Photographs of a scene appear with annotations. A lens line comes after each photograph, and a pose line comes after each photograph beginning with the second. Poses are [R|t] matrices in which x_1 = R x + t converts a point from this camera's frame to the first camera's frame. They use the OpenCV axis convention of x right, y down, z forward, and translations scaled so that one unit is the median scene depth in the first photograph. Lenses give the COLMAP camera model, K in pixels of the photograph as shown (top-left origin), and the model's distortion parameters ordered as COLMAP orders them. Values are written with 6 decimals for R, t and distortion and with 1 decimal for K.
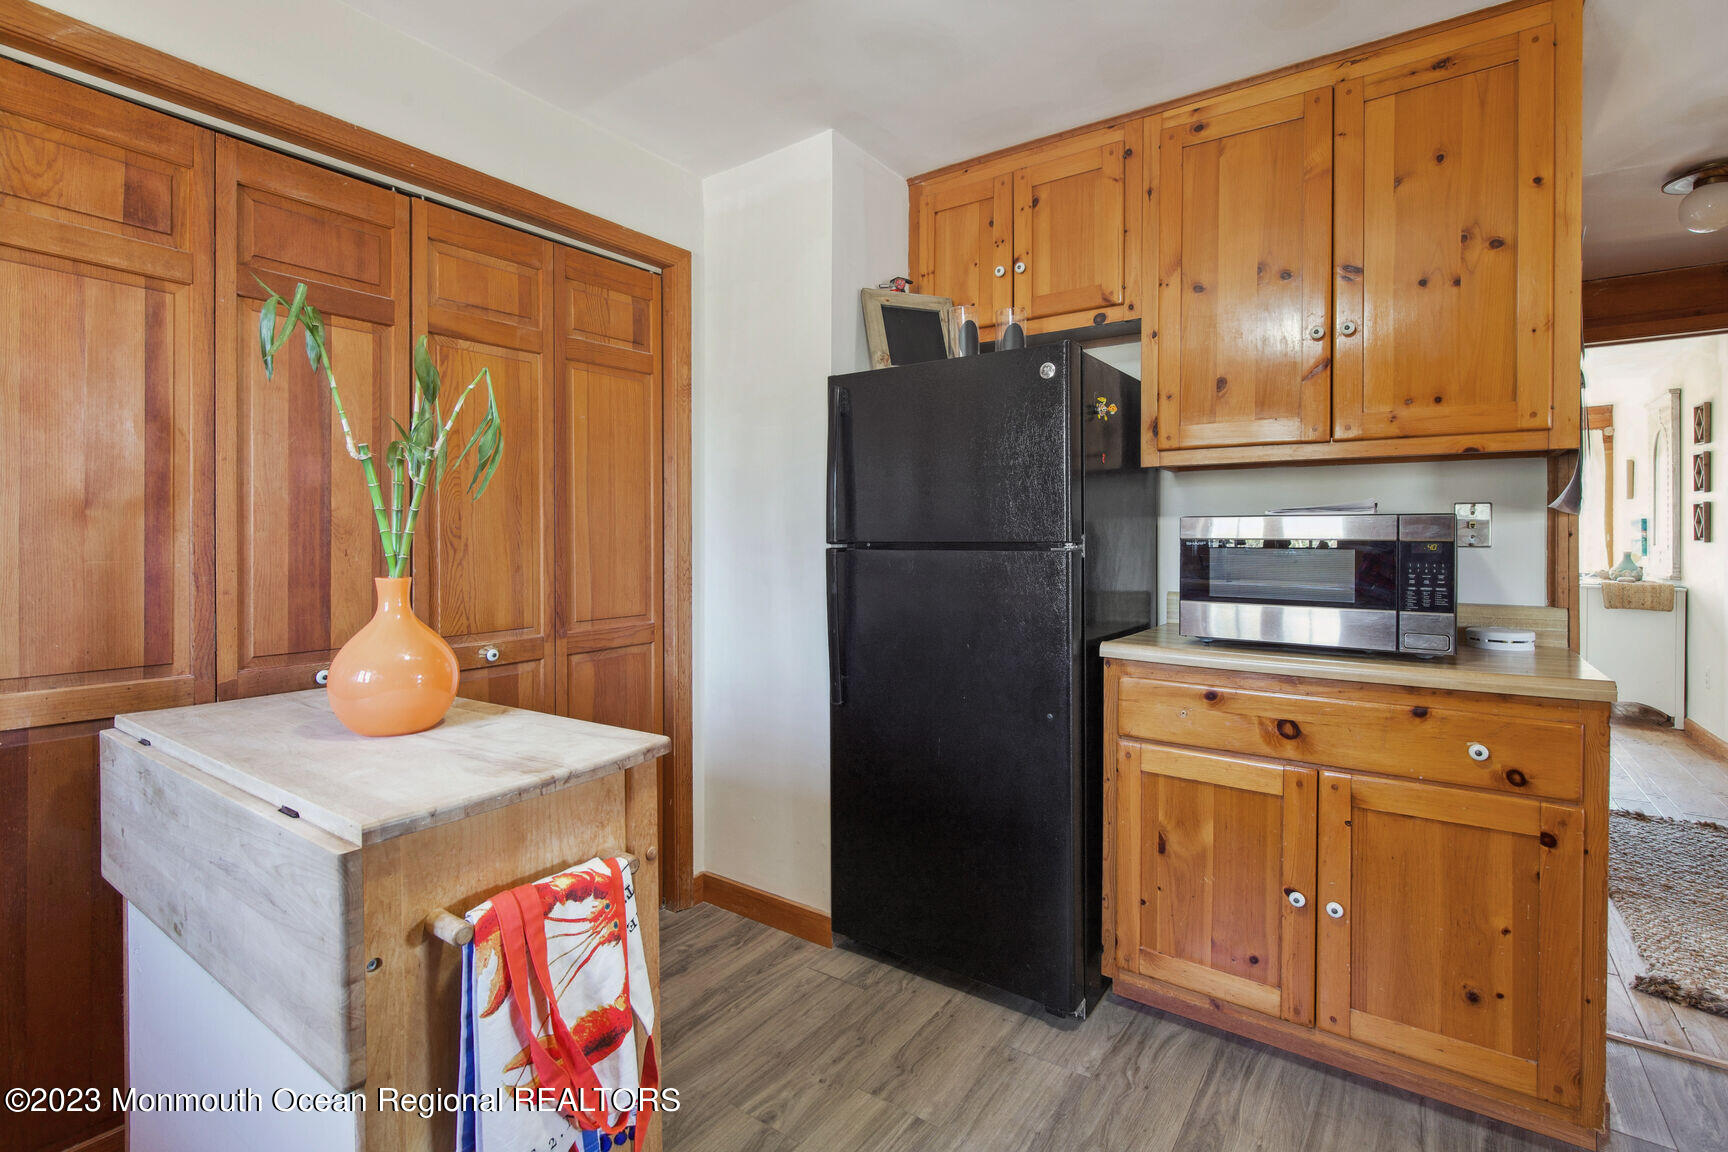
lens RADIAL K [[795.5, 0, 885.5], [0, 795.5, 534.9], [0, 0, 1]] dist [-0.001698, -0.000258]
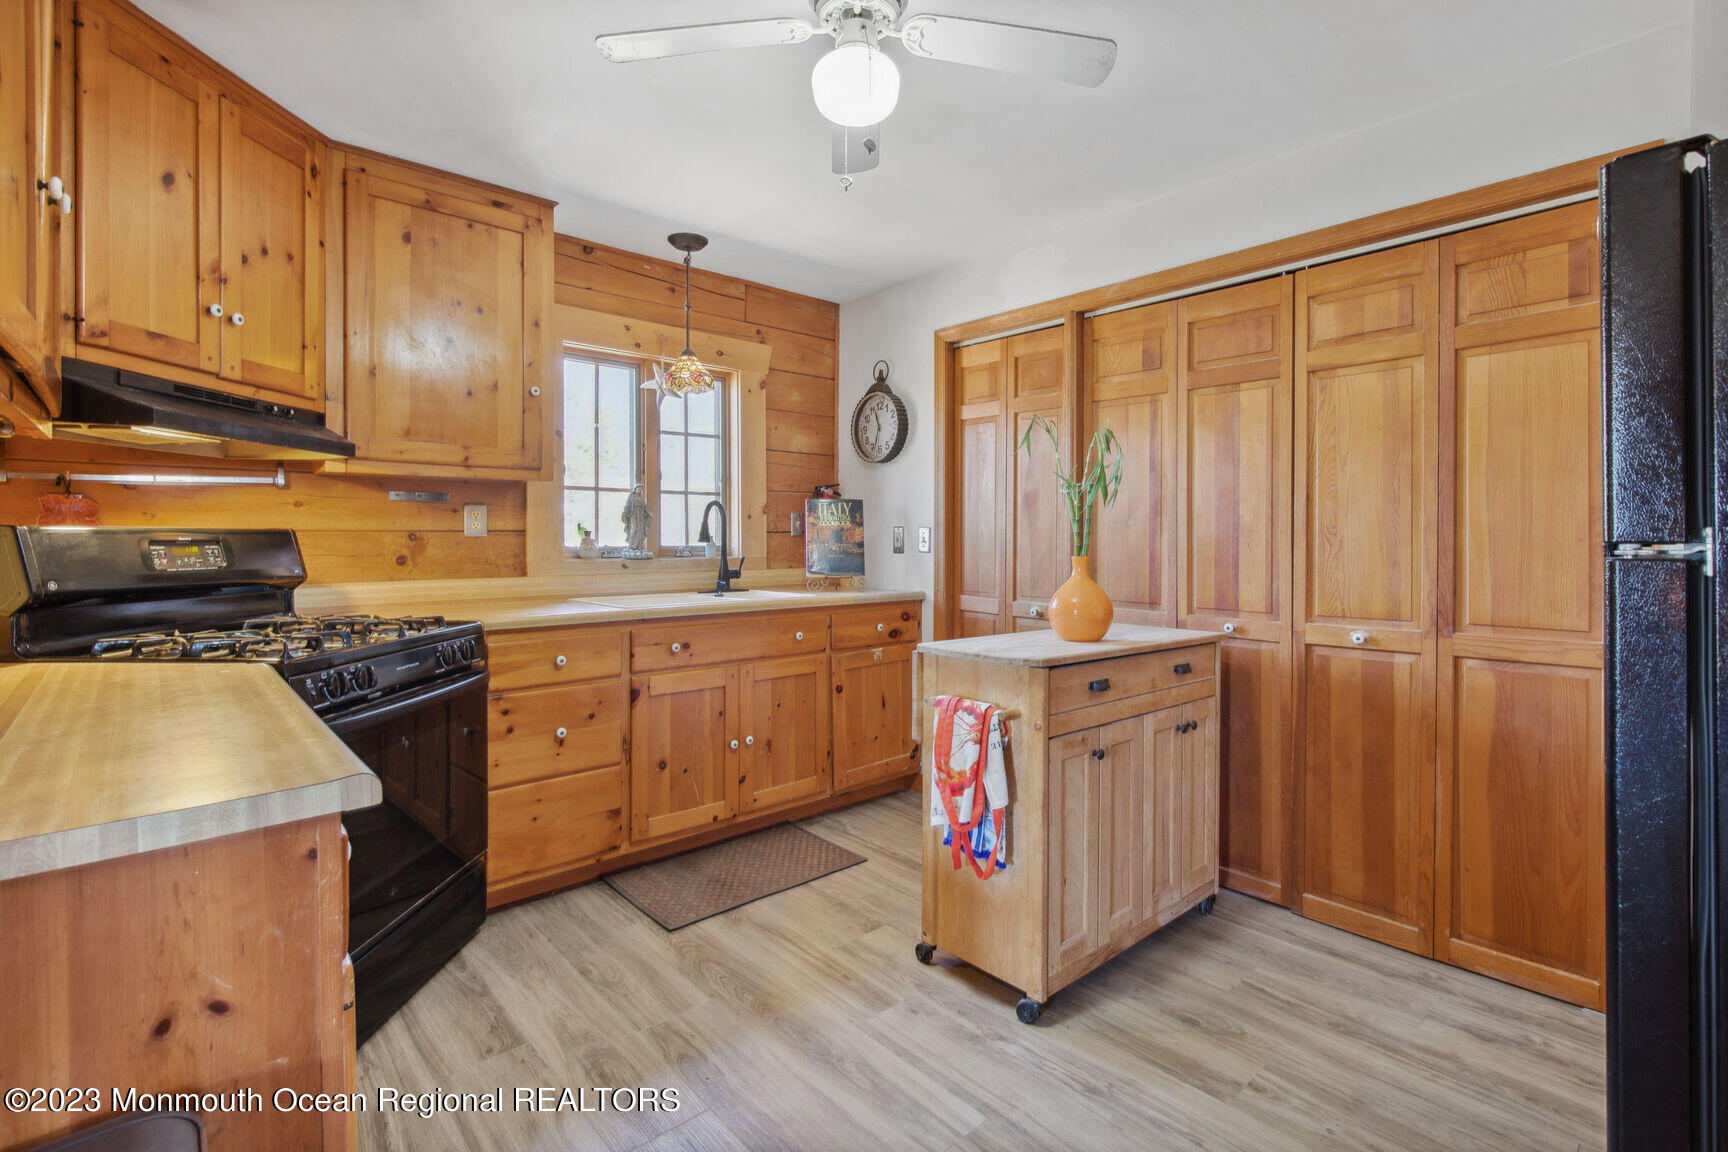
lens RADIAL K [[795.5, 0, 869.1], [0, 795.5, 539.3], [0, 0, 1]] dist [-0.001698, -0.000258]
pose [[-0.232637, 0.003607, -0.972557, 0.855738], [-0.000371, 0.999993, 0.003798, 0.005873], [0.972563, 0.001244, -0.232634, 0.646175]]
